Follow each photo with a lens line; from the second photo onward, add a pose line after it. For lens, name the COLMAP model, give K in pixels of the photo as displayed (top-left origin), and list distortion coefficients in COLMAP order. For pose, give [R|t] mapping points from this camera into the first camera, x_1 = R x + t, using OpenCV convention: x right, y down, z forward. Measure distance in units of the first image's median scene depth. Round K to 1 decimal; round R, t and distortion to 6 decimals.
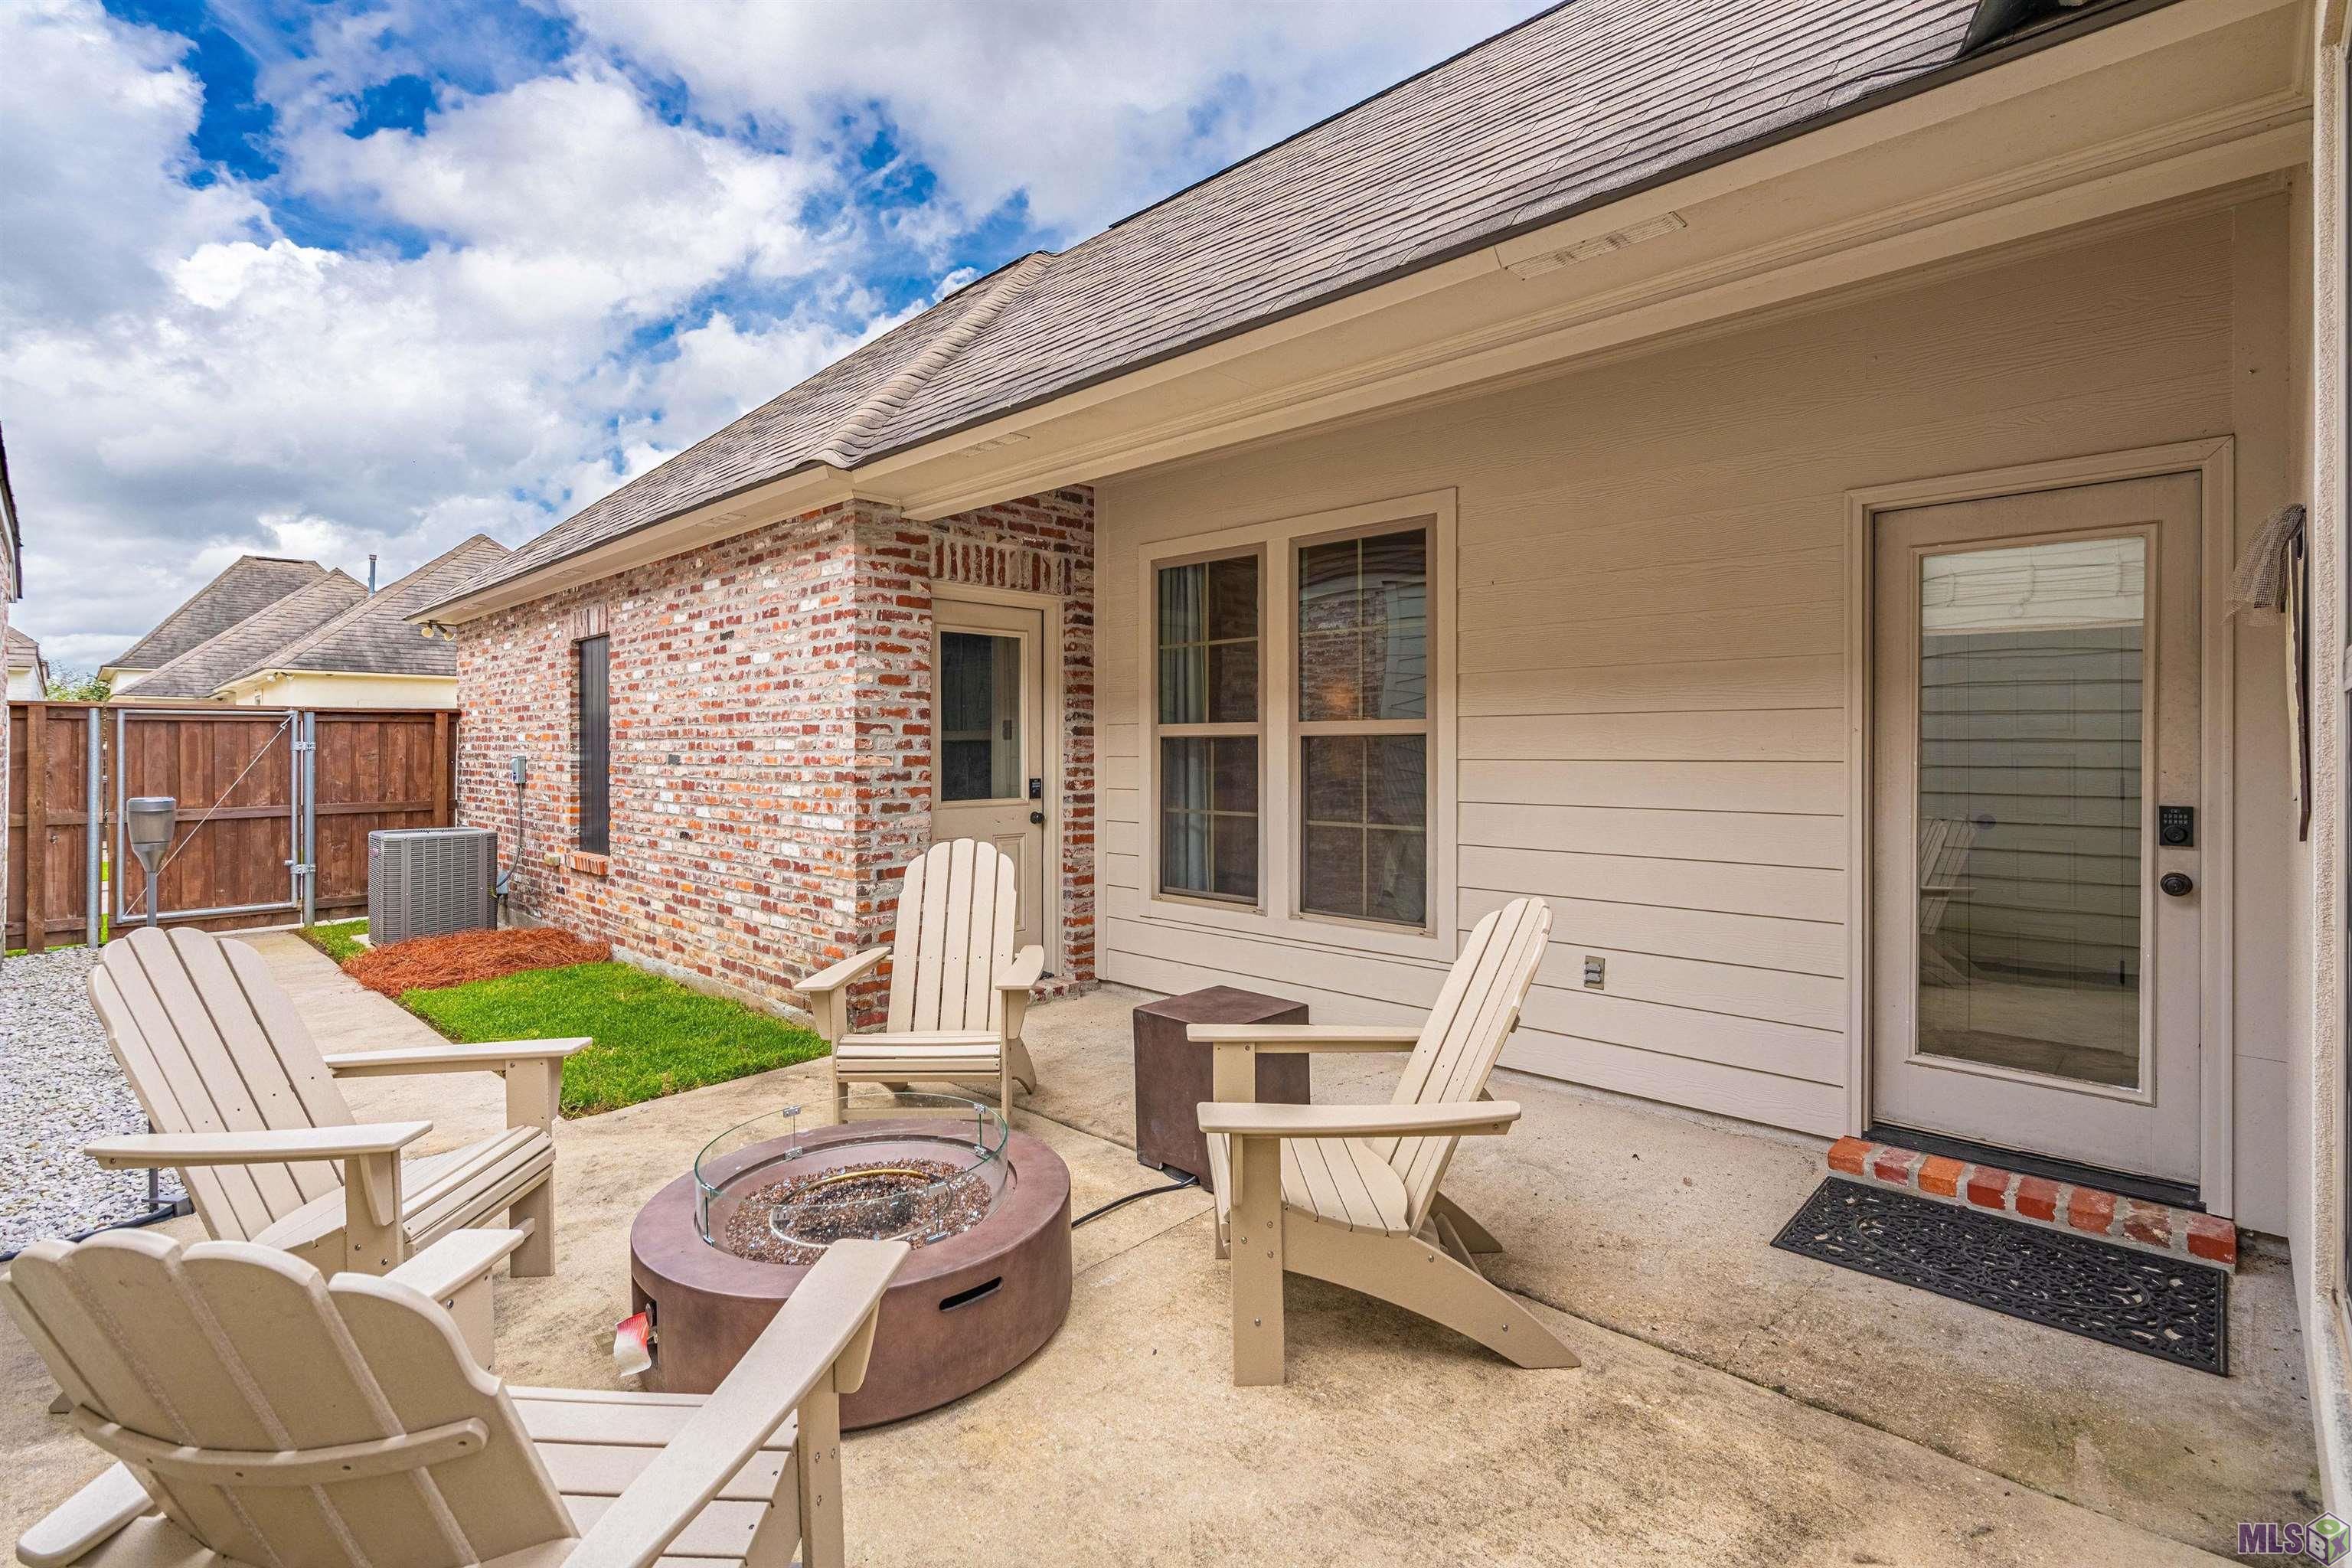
lens RADIAL K [[1071.1, 0, 1241.0], [0, 1071.1, 740.2], [0, 0, 1]] dist [-0.000384, -0.000239]
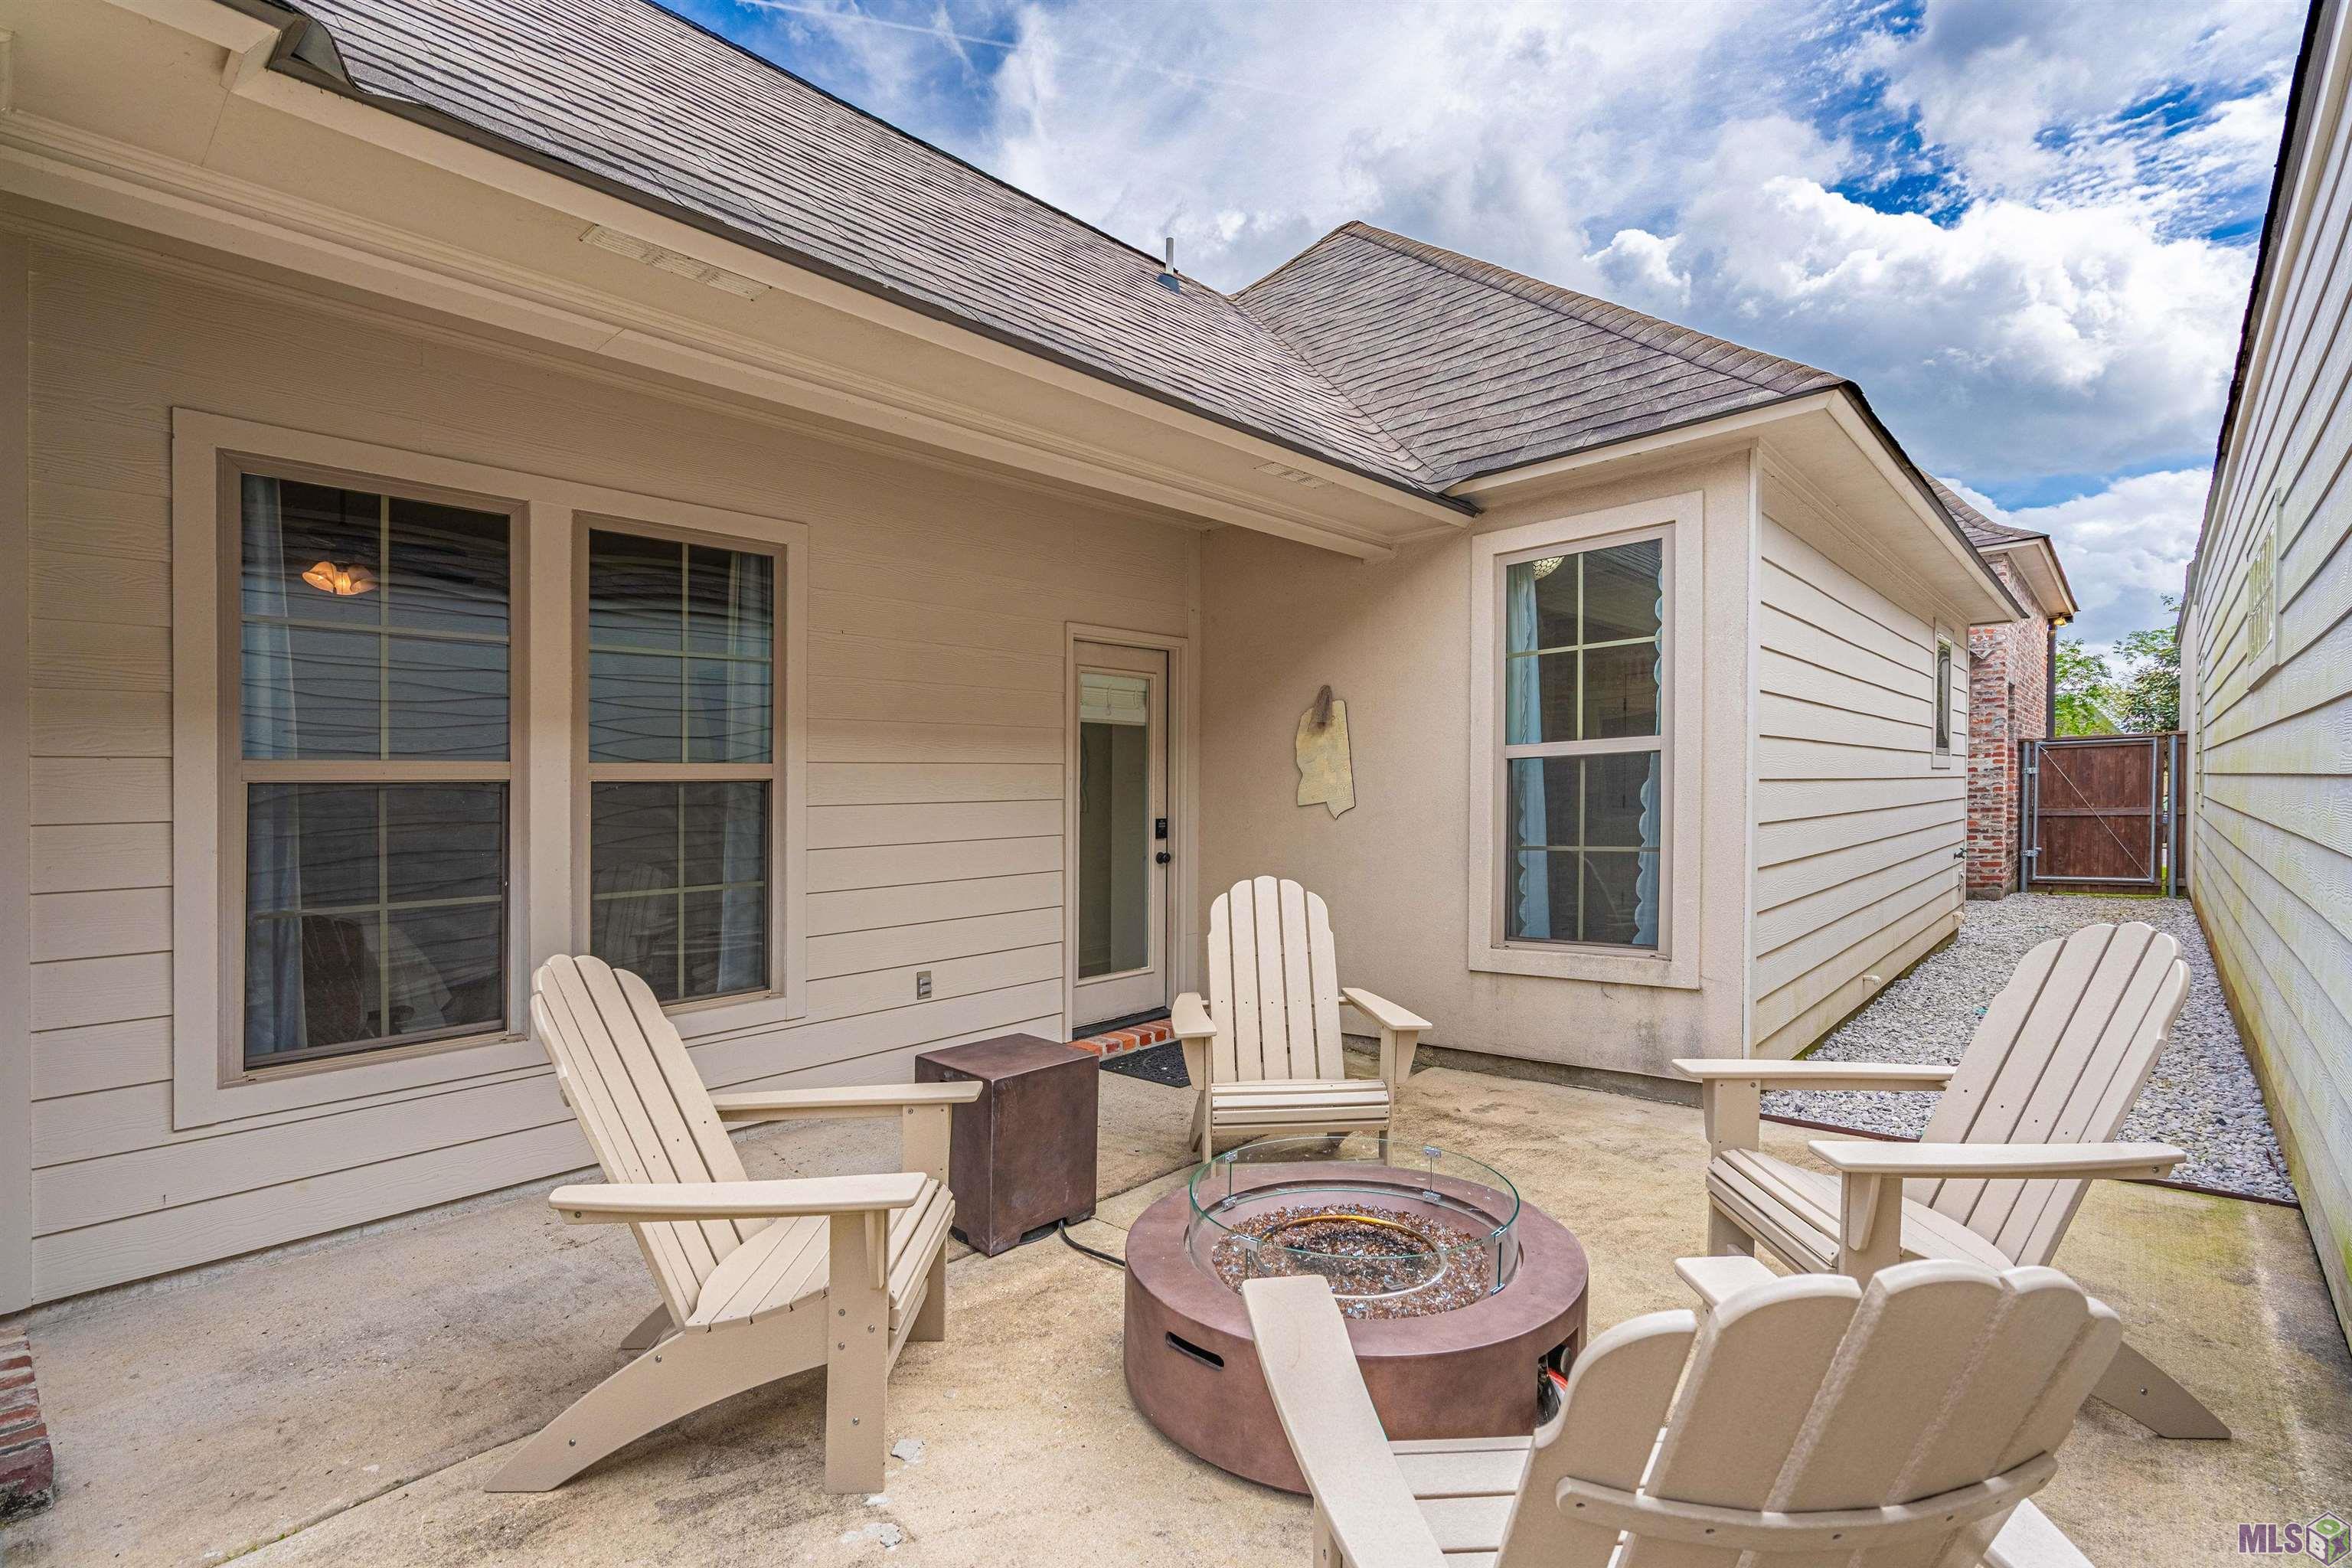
lens RADIAL K [[1071.1, 0, 1180.2], [0, 1071.1, 787.5], [0, 0, 1]] dist [-0.000384, -0.000239]
pose [[0.001464, 0.003021, 0.999994, -0.764302], [0.005961, 0.999978, -0.003029, 0.006090], [-0.999981, 0.005965, 0.001446, 0.651873]]
